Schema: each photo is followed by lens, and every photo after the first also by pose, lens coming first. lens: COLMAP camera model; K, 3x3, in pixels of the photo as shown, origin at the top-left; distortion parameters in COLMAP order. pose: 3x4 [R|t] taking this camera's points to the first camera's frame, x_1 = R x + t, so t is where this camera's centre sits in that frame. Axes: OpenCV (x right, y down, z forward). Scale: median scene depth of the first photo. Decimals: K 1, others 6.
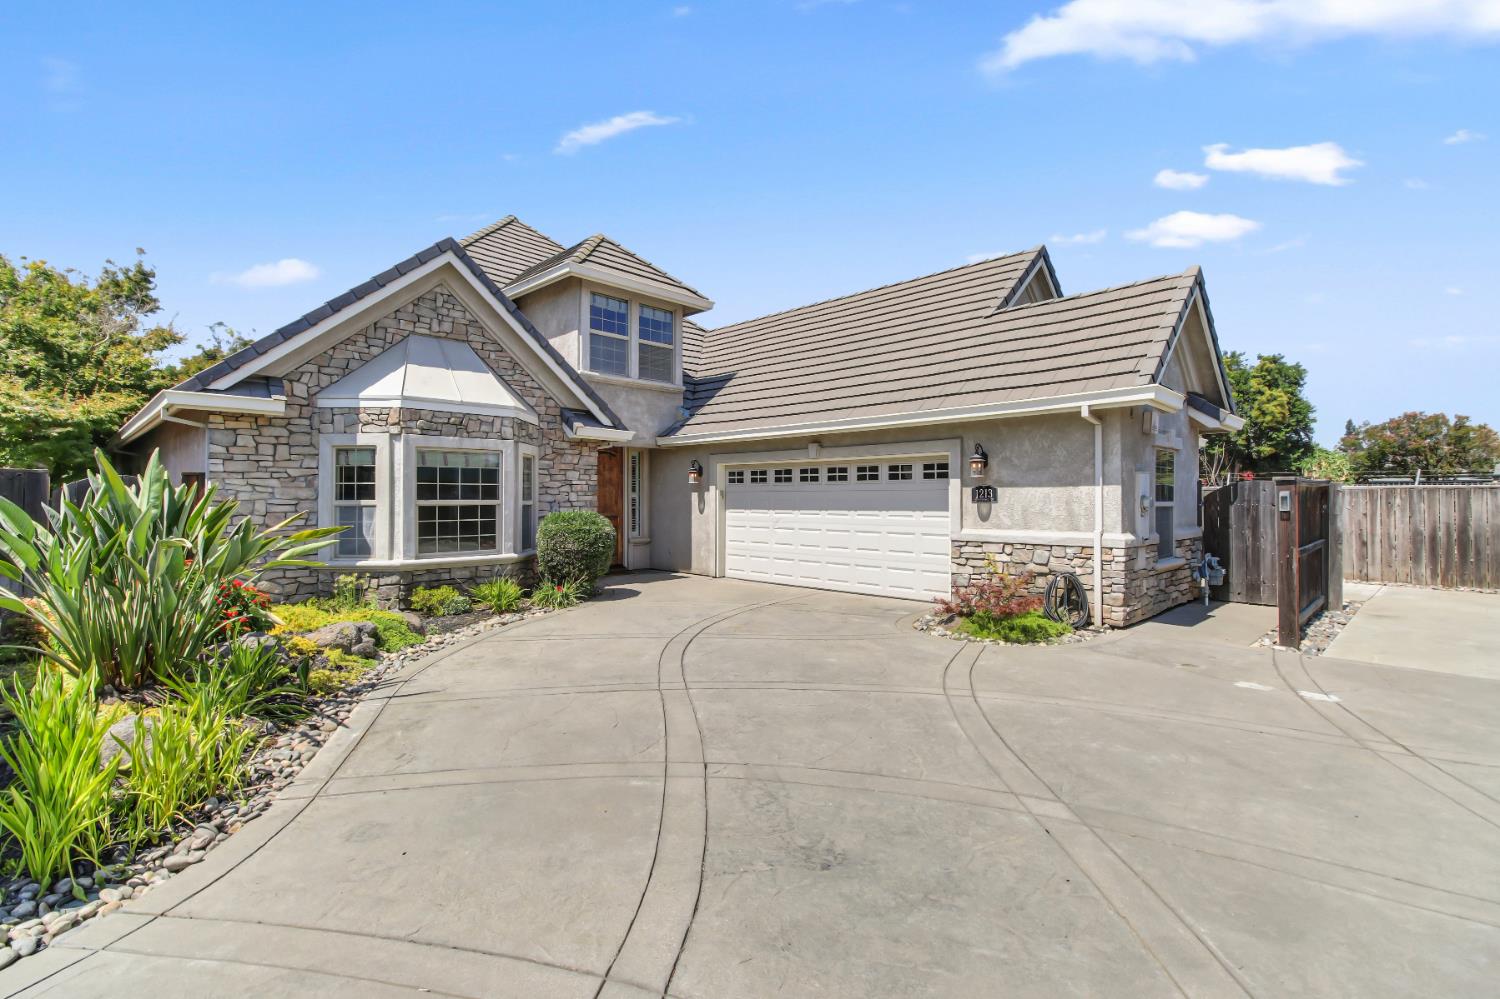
lens RADIAL K [[698.7, 0, 762.1], [0, 698.7, 492.6], [0, 0, 1]] dist [0.014433, -0.009737]
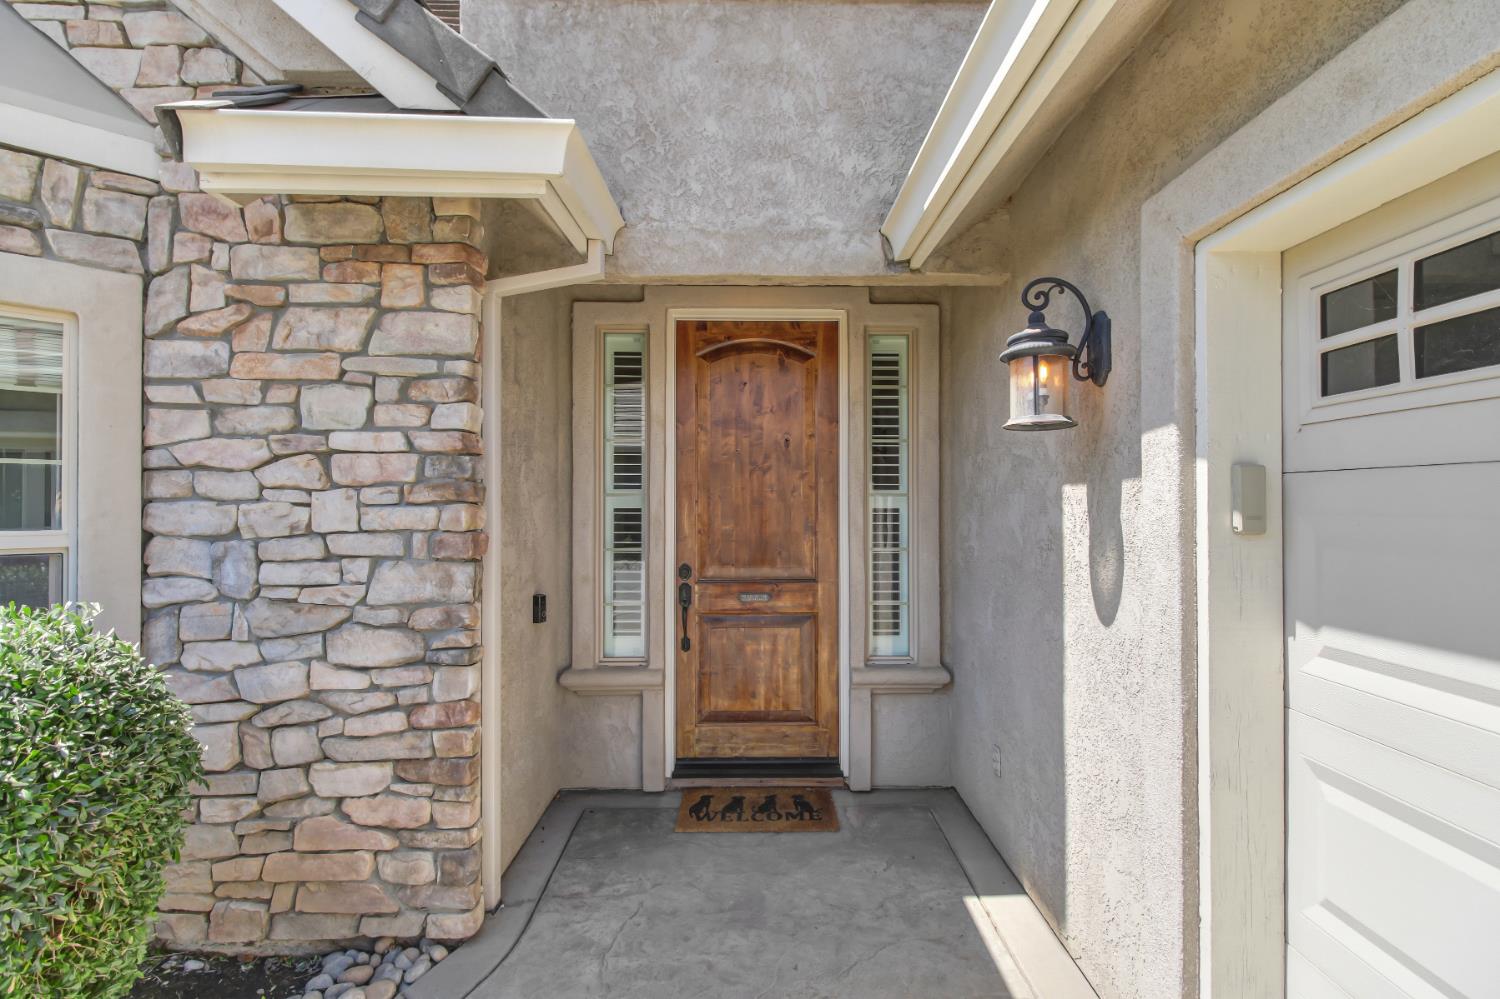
lens RADIAL K [[698.7, 0, 762.7], [0, 698.7, 495.8], [0, 0, 1]] dist [0.014433, -0.009737]
pose [[0.711377, -0.005981, -0.702785, -0.035763], [0.006044, 0.999979, -0.002392, 0.002576], [0.702785, -0.002546, 0.711398, 0.943433]]
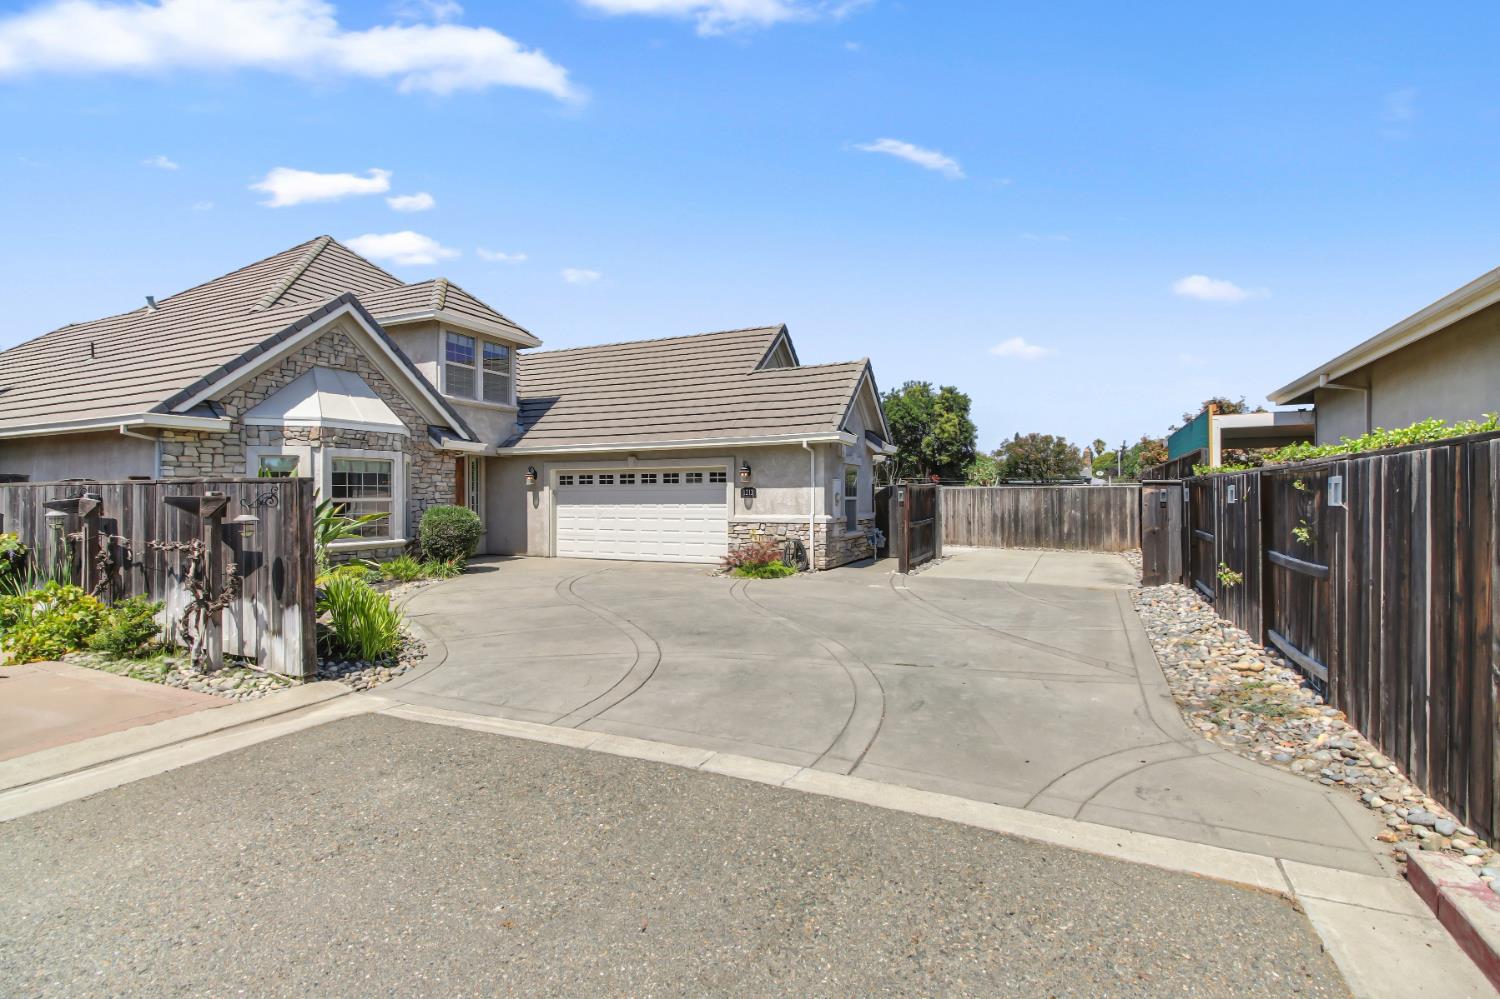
lens RADIAL K [[698.7, 0, 764.1], [0, 698.7, 495.3], [0, 0, 1]] dist [0.014433, -0.009737]
pose [[0.941837, -0.003370, 0.336053, -0.139890], [0.001513, 0.999982, 0.005789, -0.000403], [-0.336066, -0.004944, 0.941825, -0.388292]]
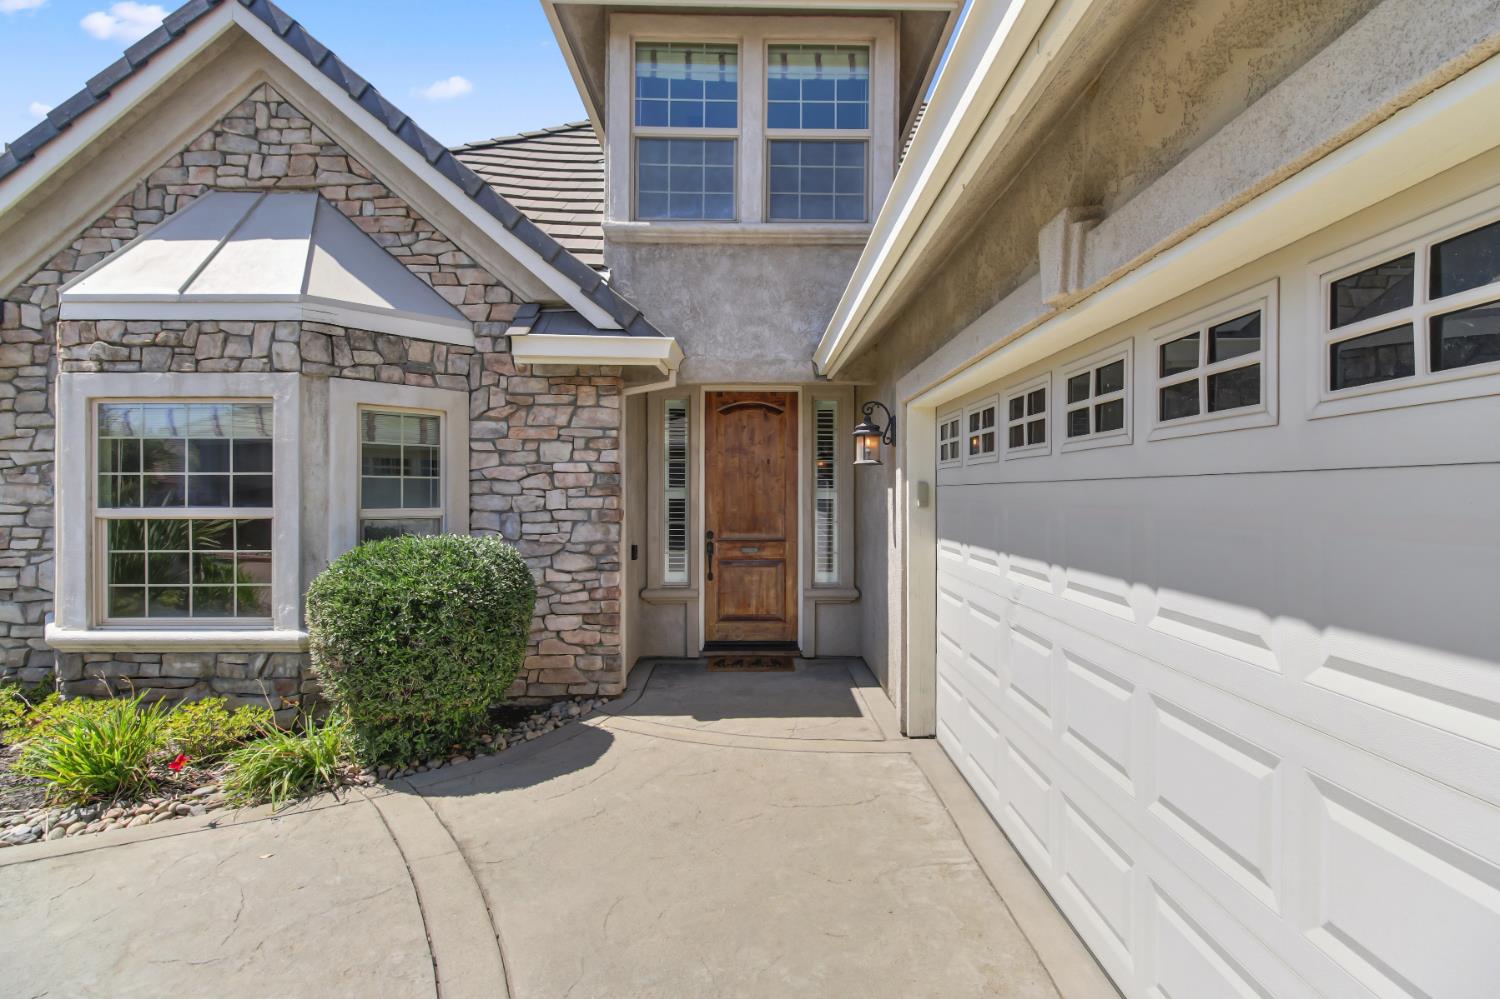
lens RADIAL K [[698.7, 0, 757.3], [0, 698.7, 496.4], [0, 0, 1]] dist [0.014433, -0.009737]
pose [[0.706907, 0.003425, -0.707298, 0.137901], [0.004736, 0.999943, 0.009575, 0.000090], [0.707290, -0.010119, 0.706851, 0.776002]]
